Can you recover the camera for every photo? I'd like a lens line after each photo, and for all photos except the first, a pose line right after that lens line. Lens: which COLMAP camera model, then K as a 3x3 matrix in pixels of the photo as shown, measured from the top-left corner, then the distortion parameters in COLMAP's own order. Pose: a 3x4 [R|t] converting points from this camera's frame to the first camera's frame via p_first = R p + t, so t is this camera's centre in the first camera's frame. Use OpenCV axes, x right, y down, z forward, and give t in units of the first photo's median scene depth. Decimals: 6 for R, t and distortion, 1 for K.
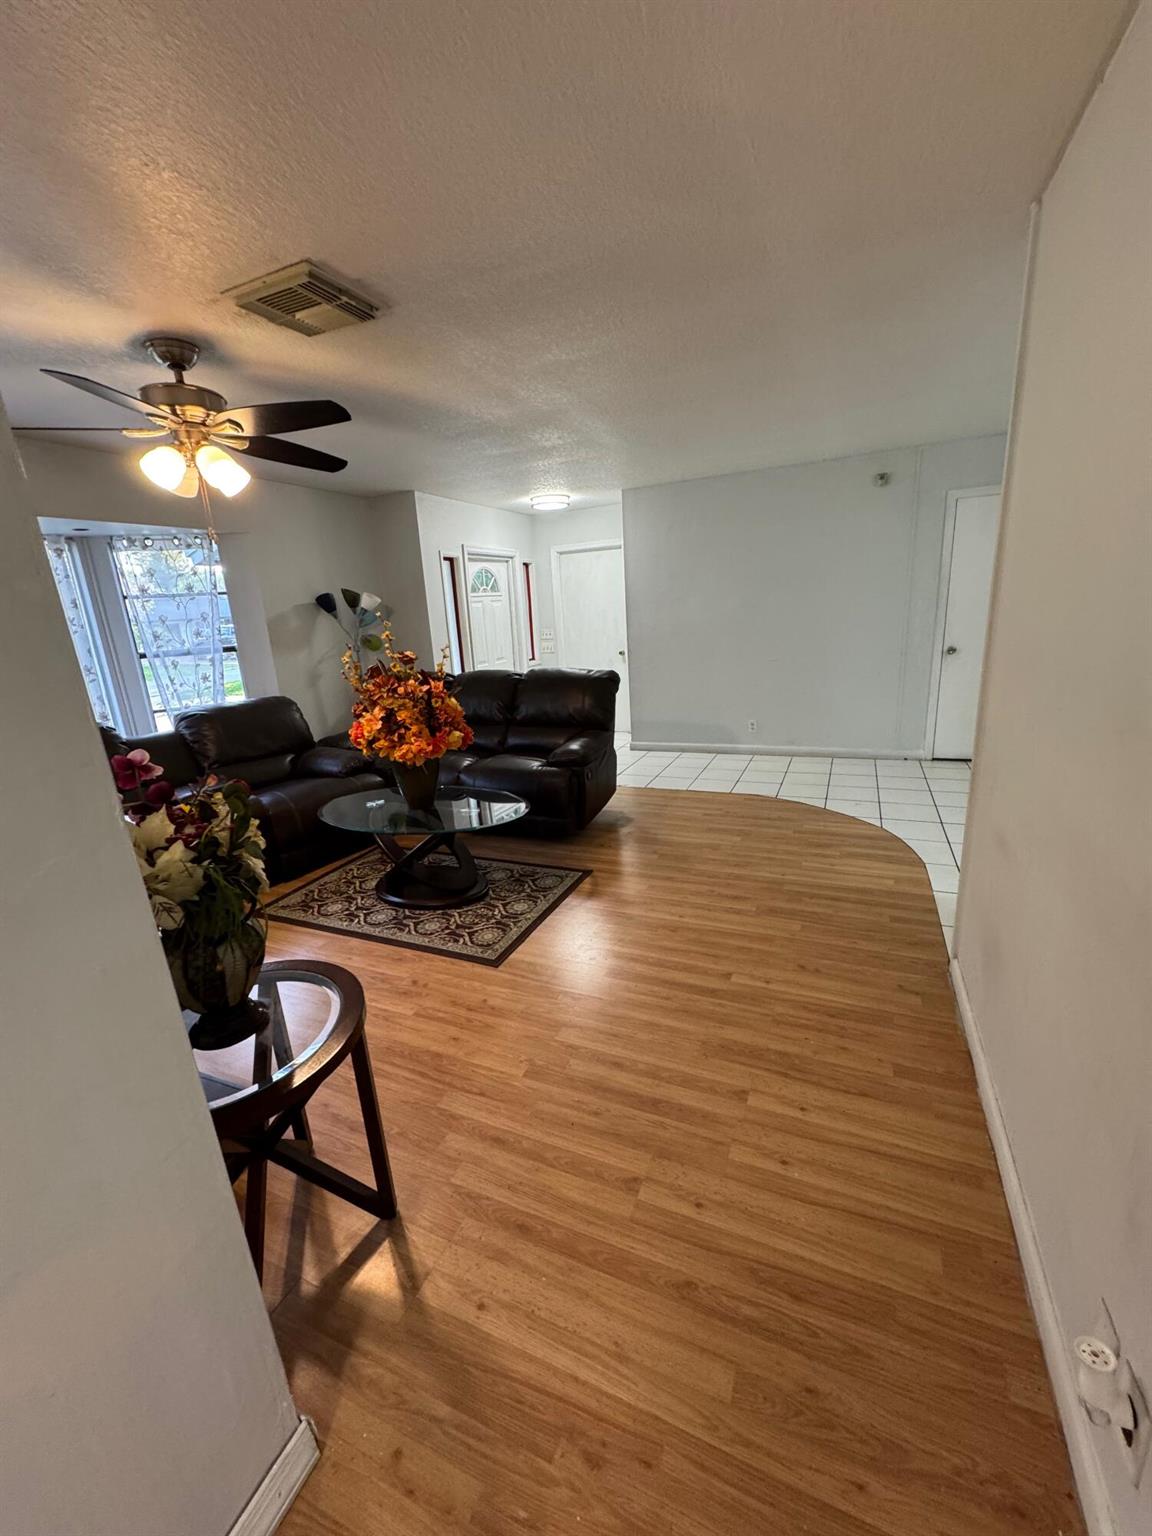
lens RADIAL K [[611.6, 0, 577.1], [0, 611.6, 768.6], [0, 0, 1]] dist [-0.000738, 0.000256]
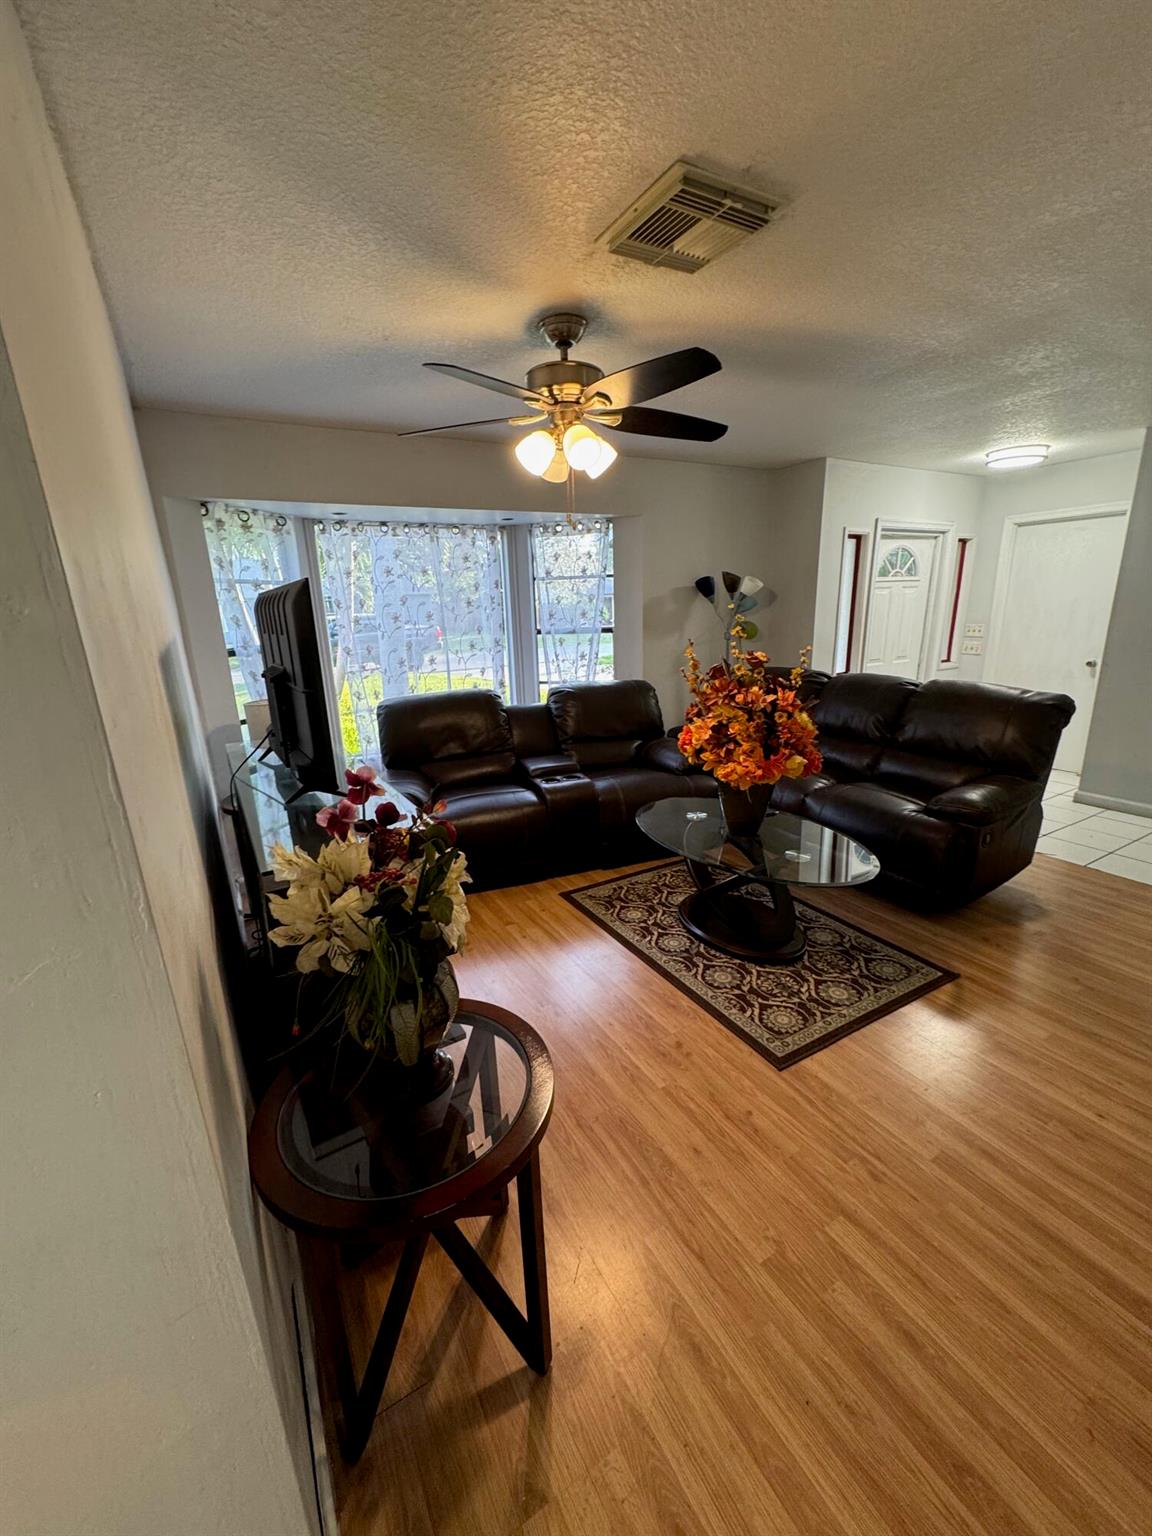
lens RADIAL K [[611.6, 0, 577.1], [0, 611.6, 768.6], [0, 0, 1]] dist [-0.000738, 0.000256]
pose [[0.809318, 0.187845, -0.556524, 0.016821], [-0.169487, 0.981865, 0.084938, -0.060851], [0.562387, 0.025581, 0.826479, 0.164029]]
